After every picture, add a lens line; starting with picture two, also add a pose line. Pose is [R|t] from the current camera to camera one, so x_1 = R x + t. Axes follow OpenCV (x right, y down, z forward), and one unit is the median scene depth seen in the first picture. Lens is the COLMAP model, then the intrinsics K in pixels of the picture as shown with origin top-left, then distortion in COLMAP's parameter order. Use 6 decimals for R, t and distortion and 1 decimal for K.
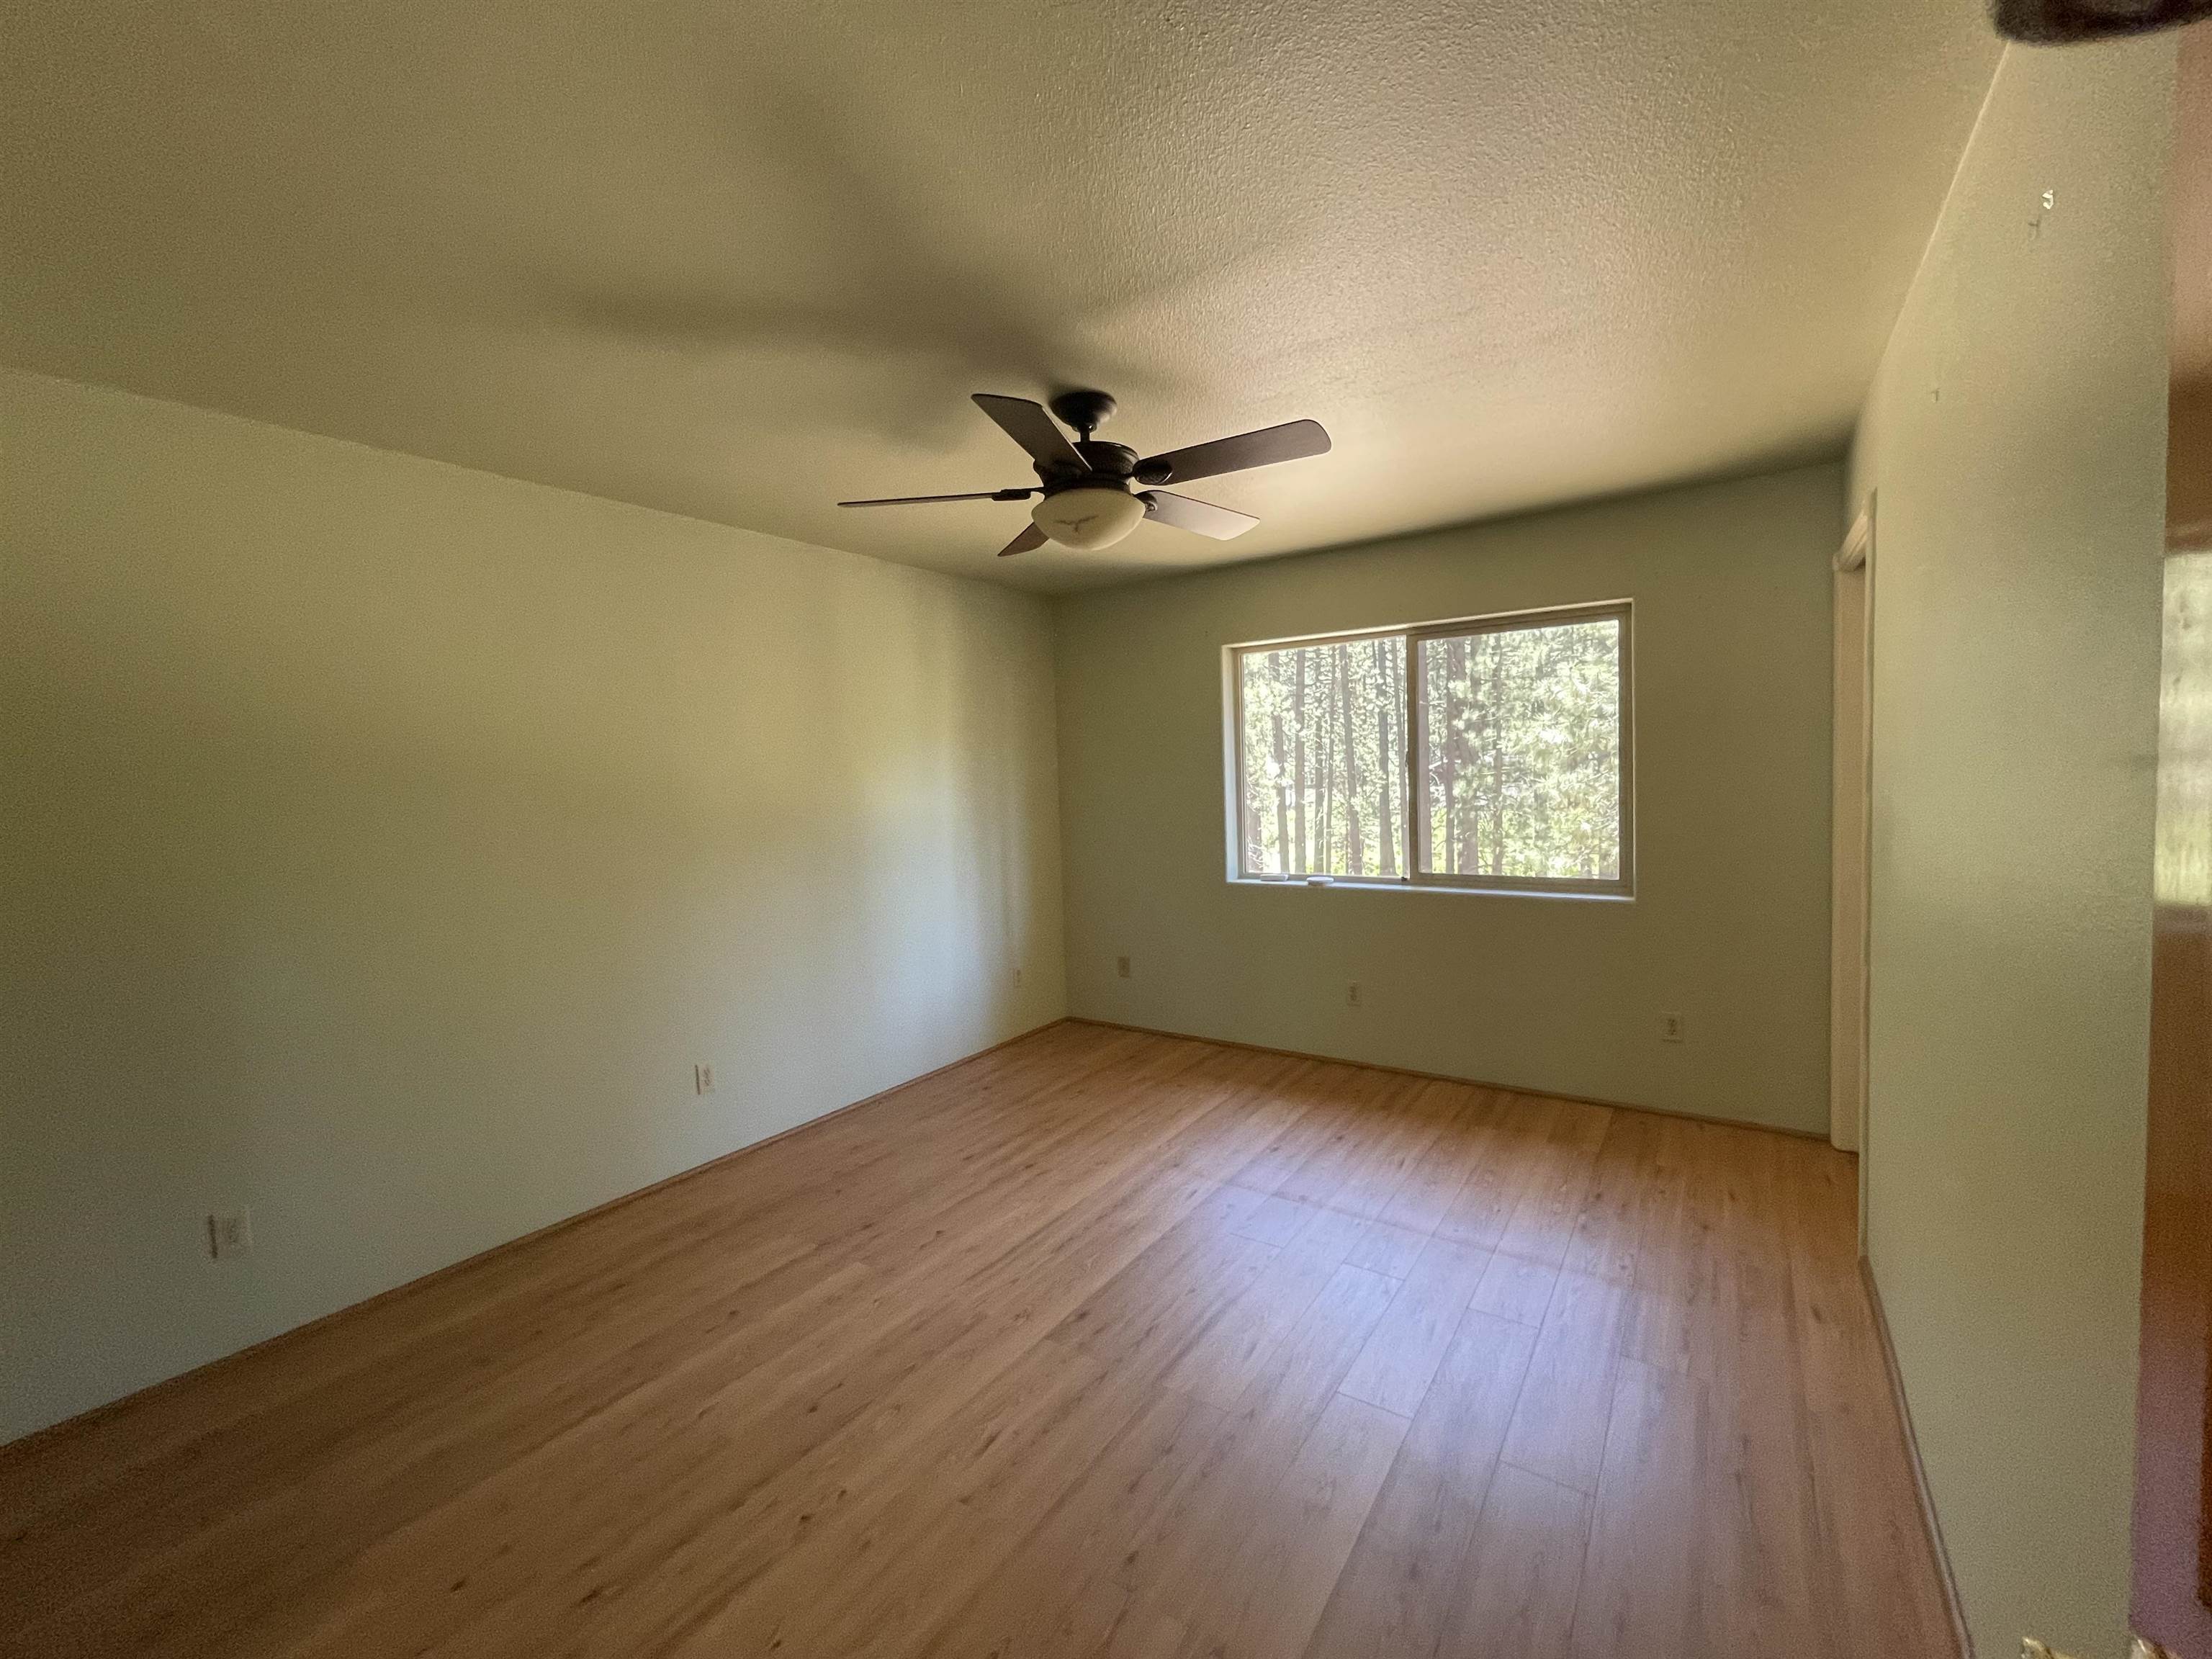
lens RADIAL K [[893.8, 0, 1116.9], [0, 893.8, 828.6], [0, 0, 1]] dist [-0.006433, 0.001435]
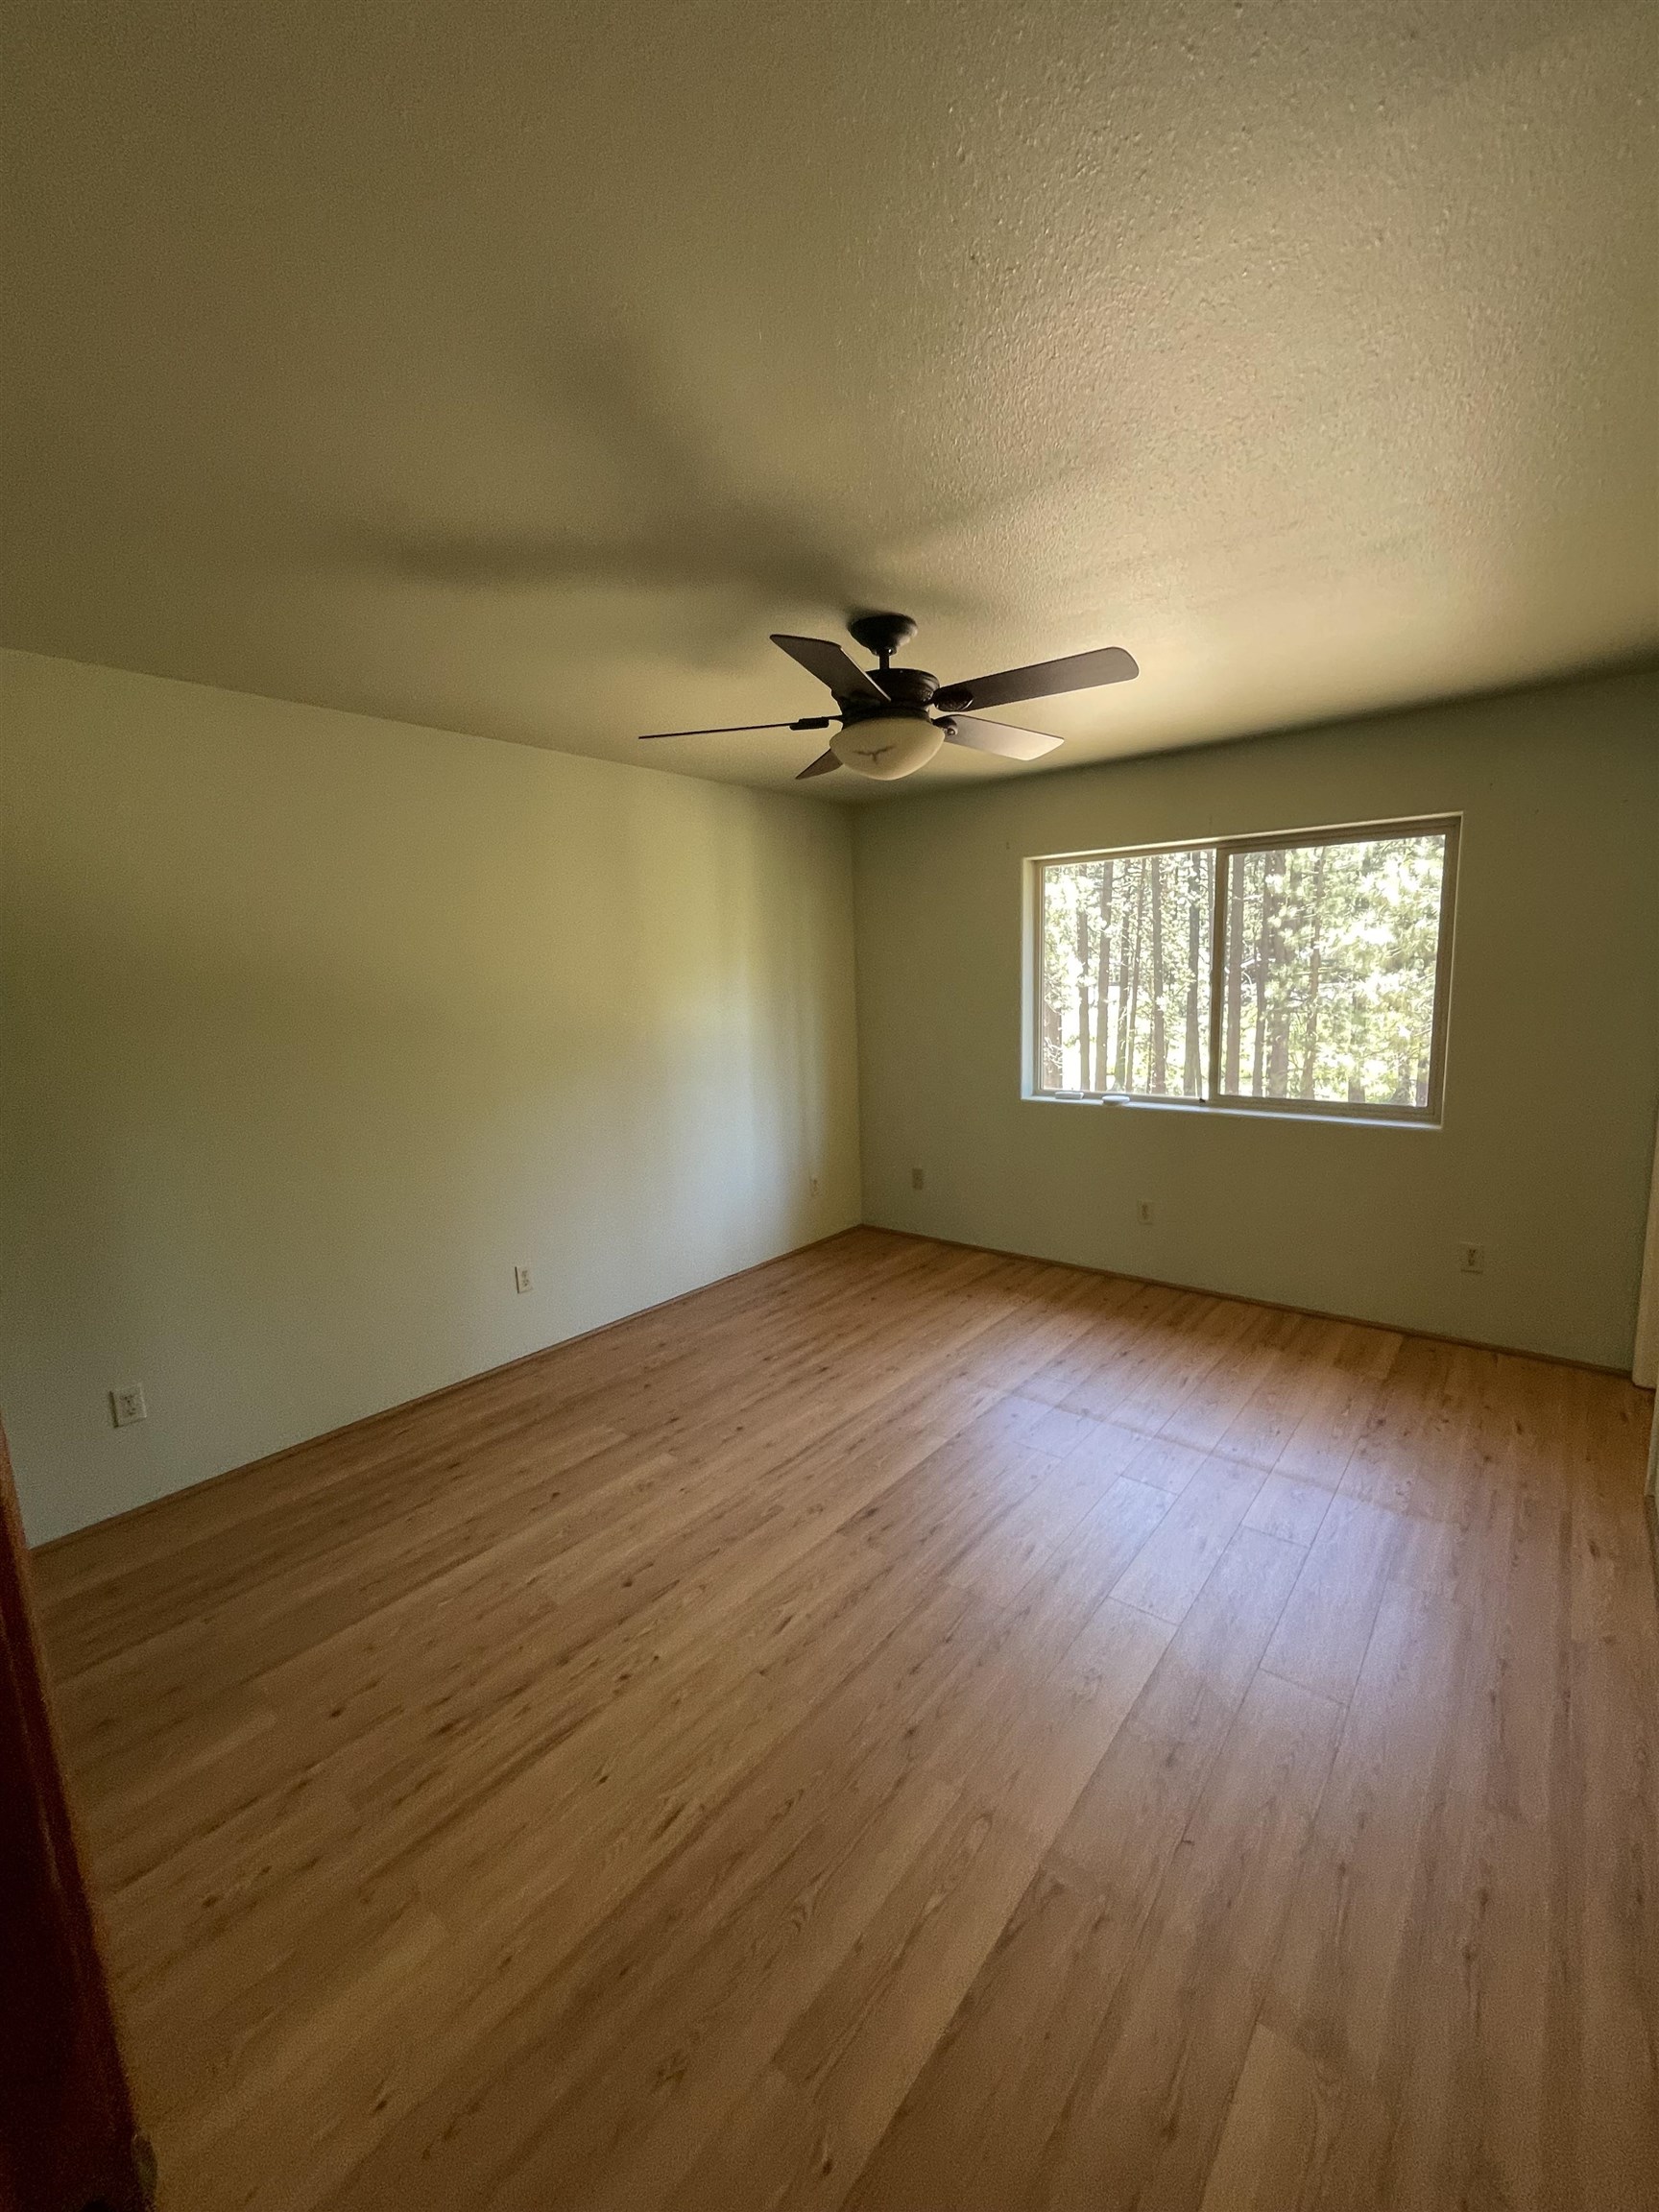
lens RADIAL K [[893.8, 0, 844.5], [0, 893.8, 1113.8], [0, 0, 1]] dist [-0.006433, 0.001435]
pose [[0.996973, 0.015944, -0.076101, 0.002865], [-0.008311, 0.994994, 0.099586, -0.033328], [0.077308, -0.098653, 0.992114, -0.020156]]
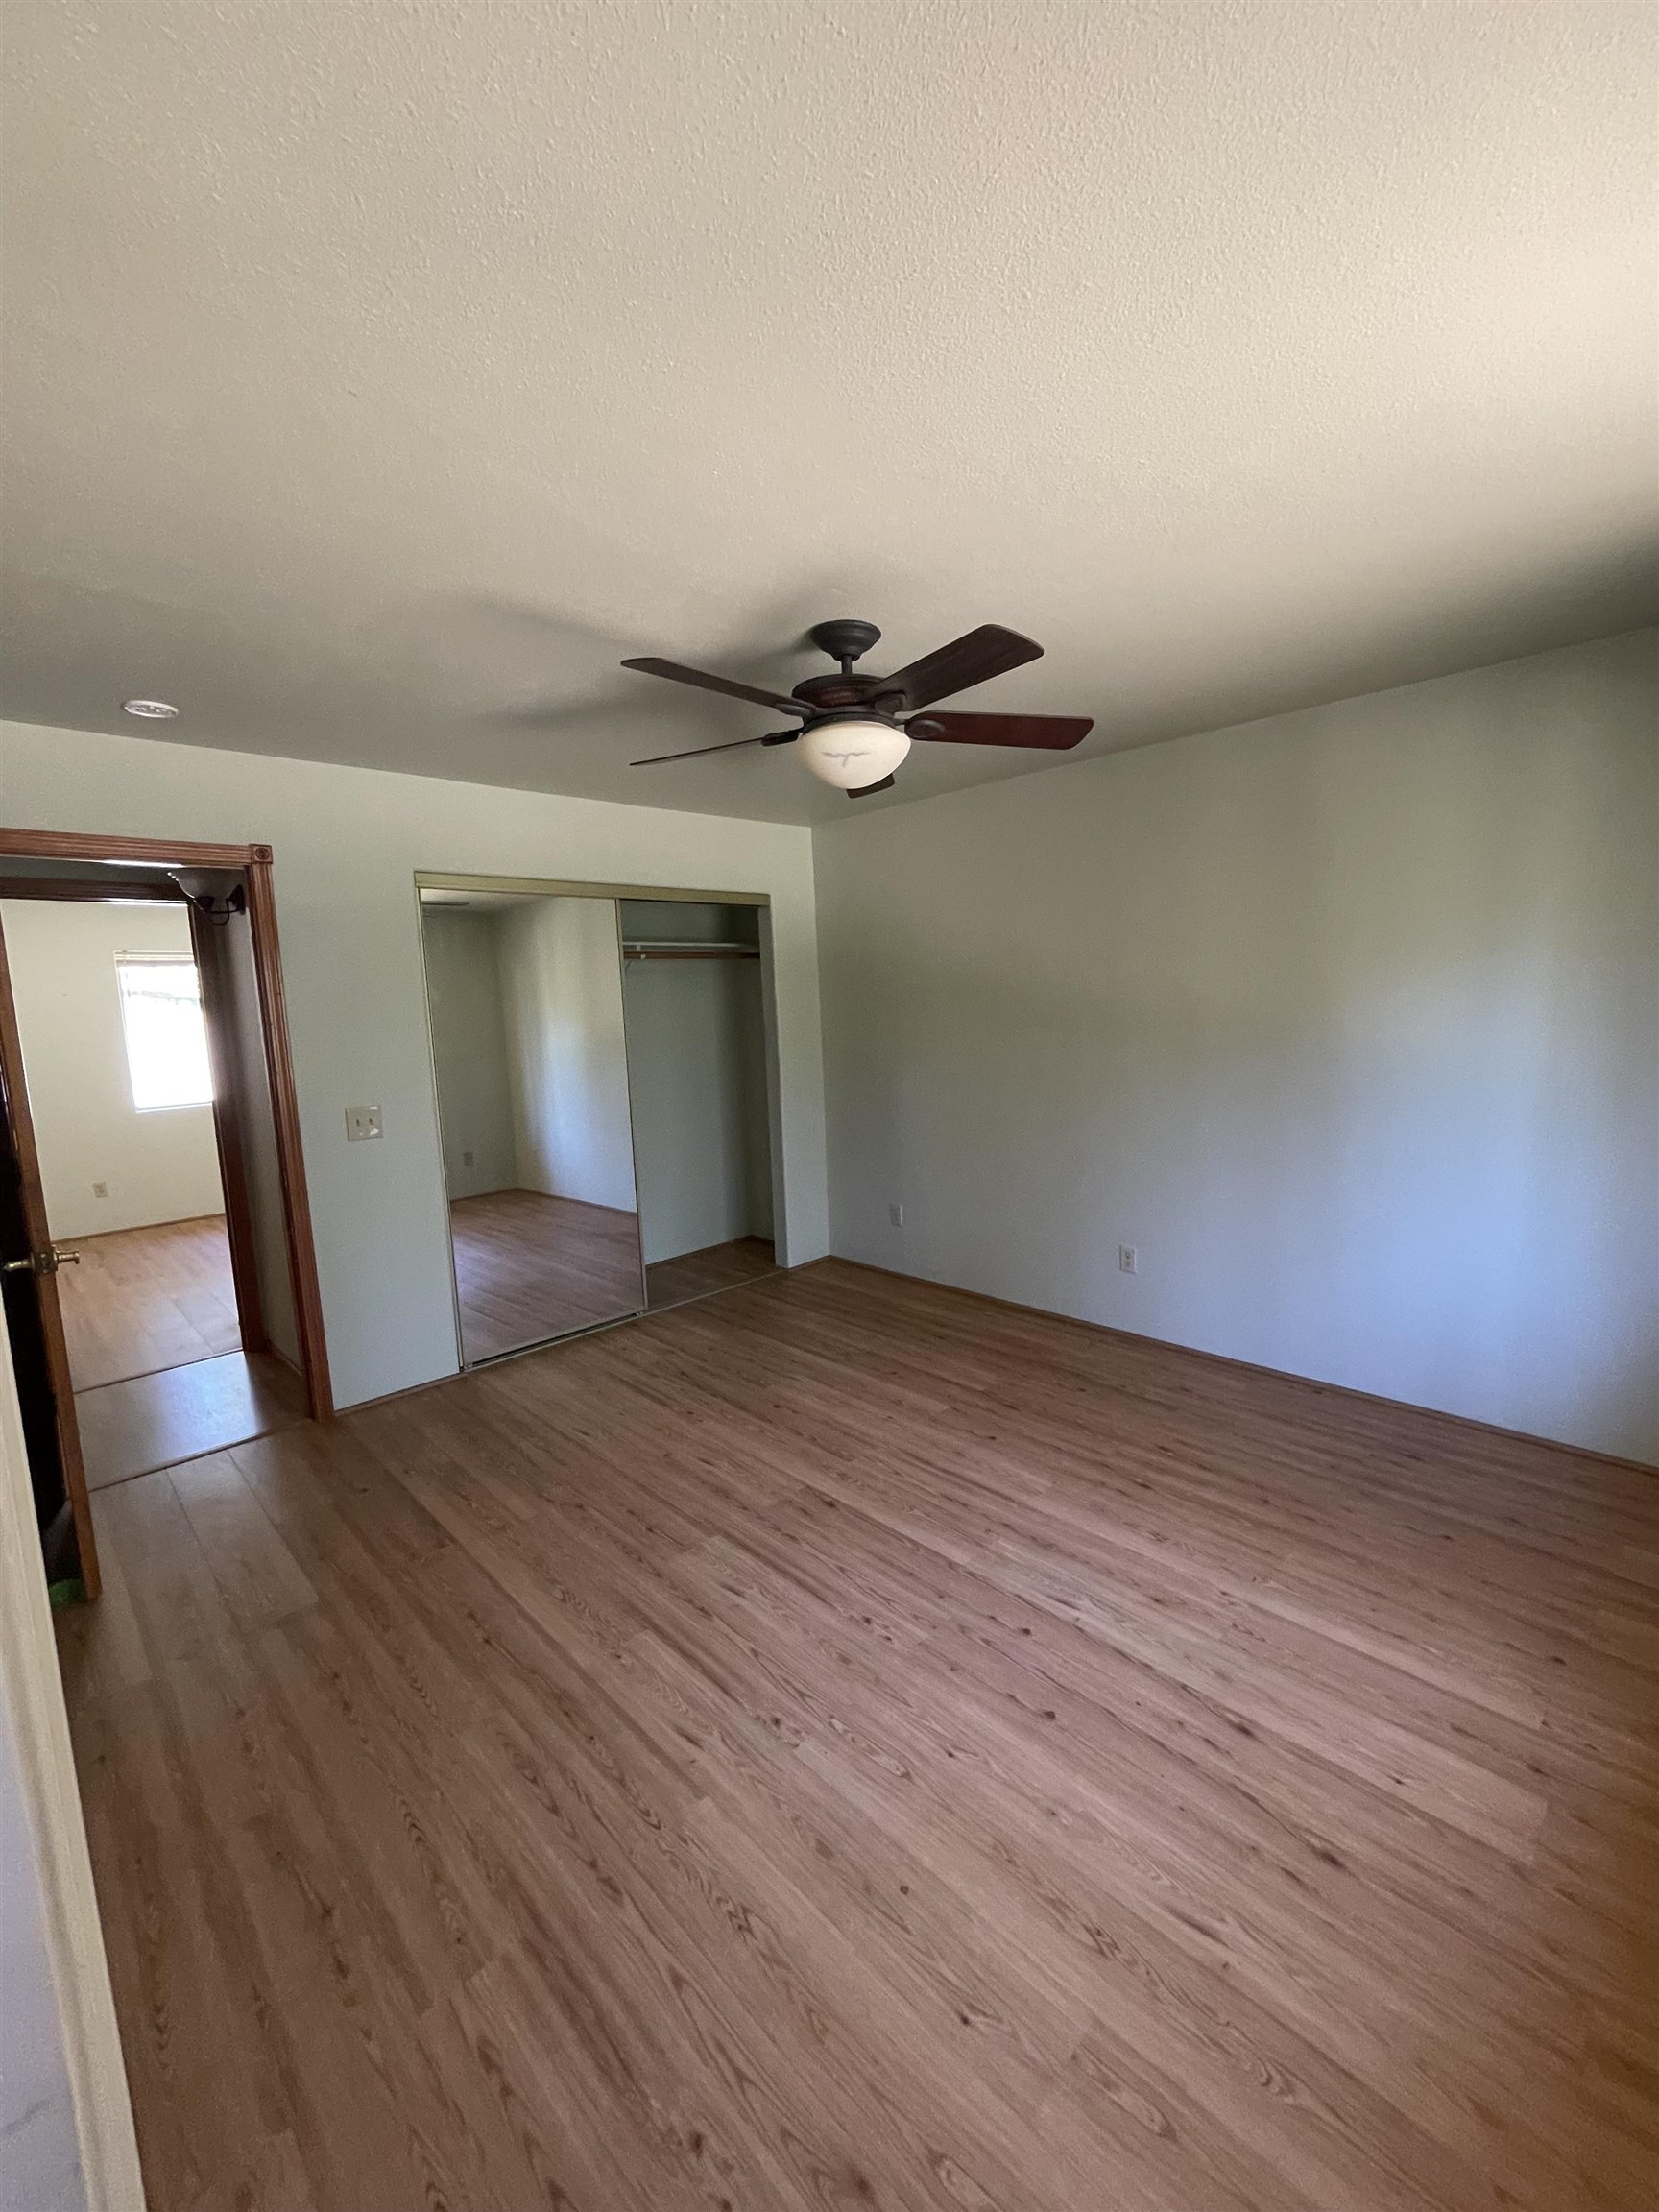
lens RADIAL K [[893.8, 0, 836.7], [0, 893.8, 1100.7], [0, 0, 1]] dist [-0.006433, 0.001435]
pose [[-0.186569, 0.159474, -0.969412, 0.826686], [-0.018615, 0.985987, 0.165783, -0.124754], [0.982265, 0.048976, -0.180986, 1.005639]]
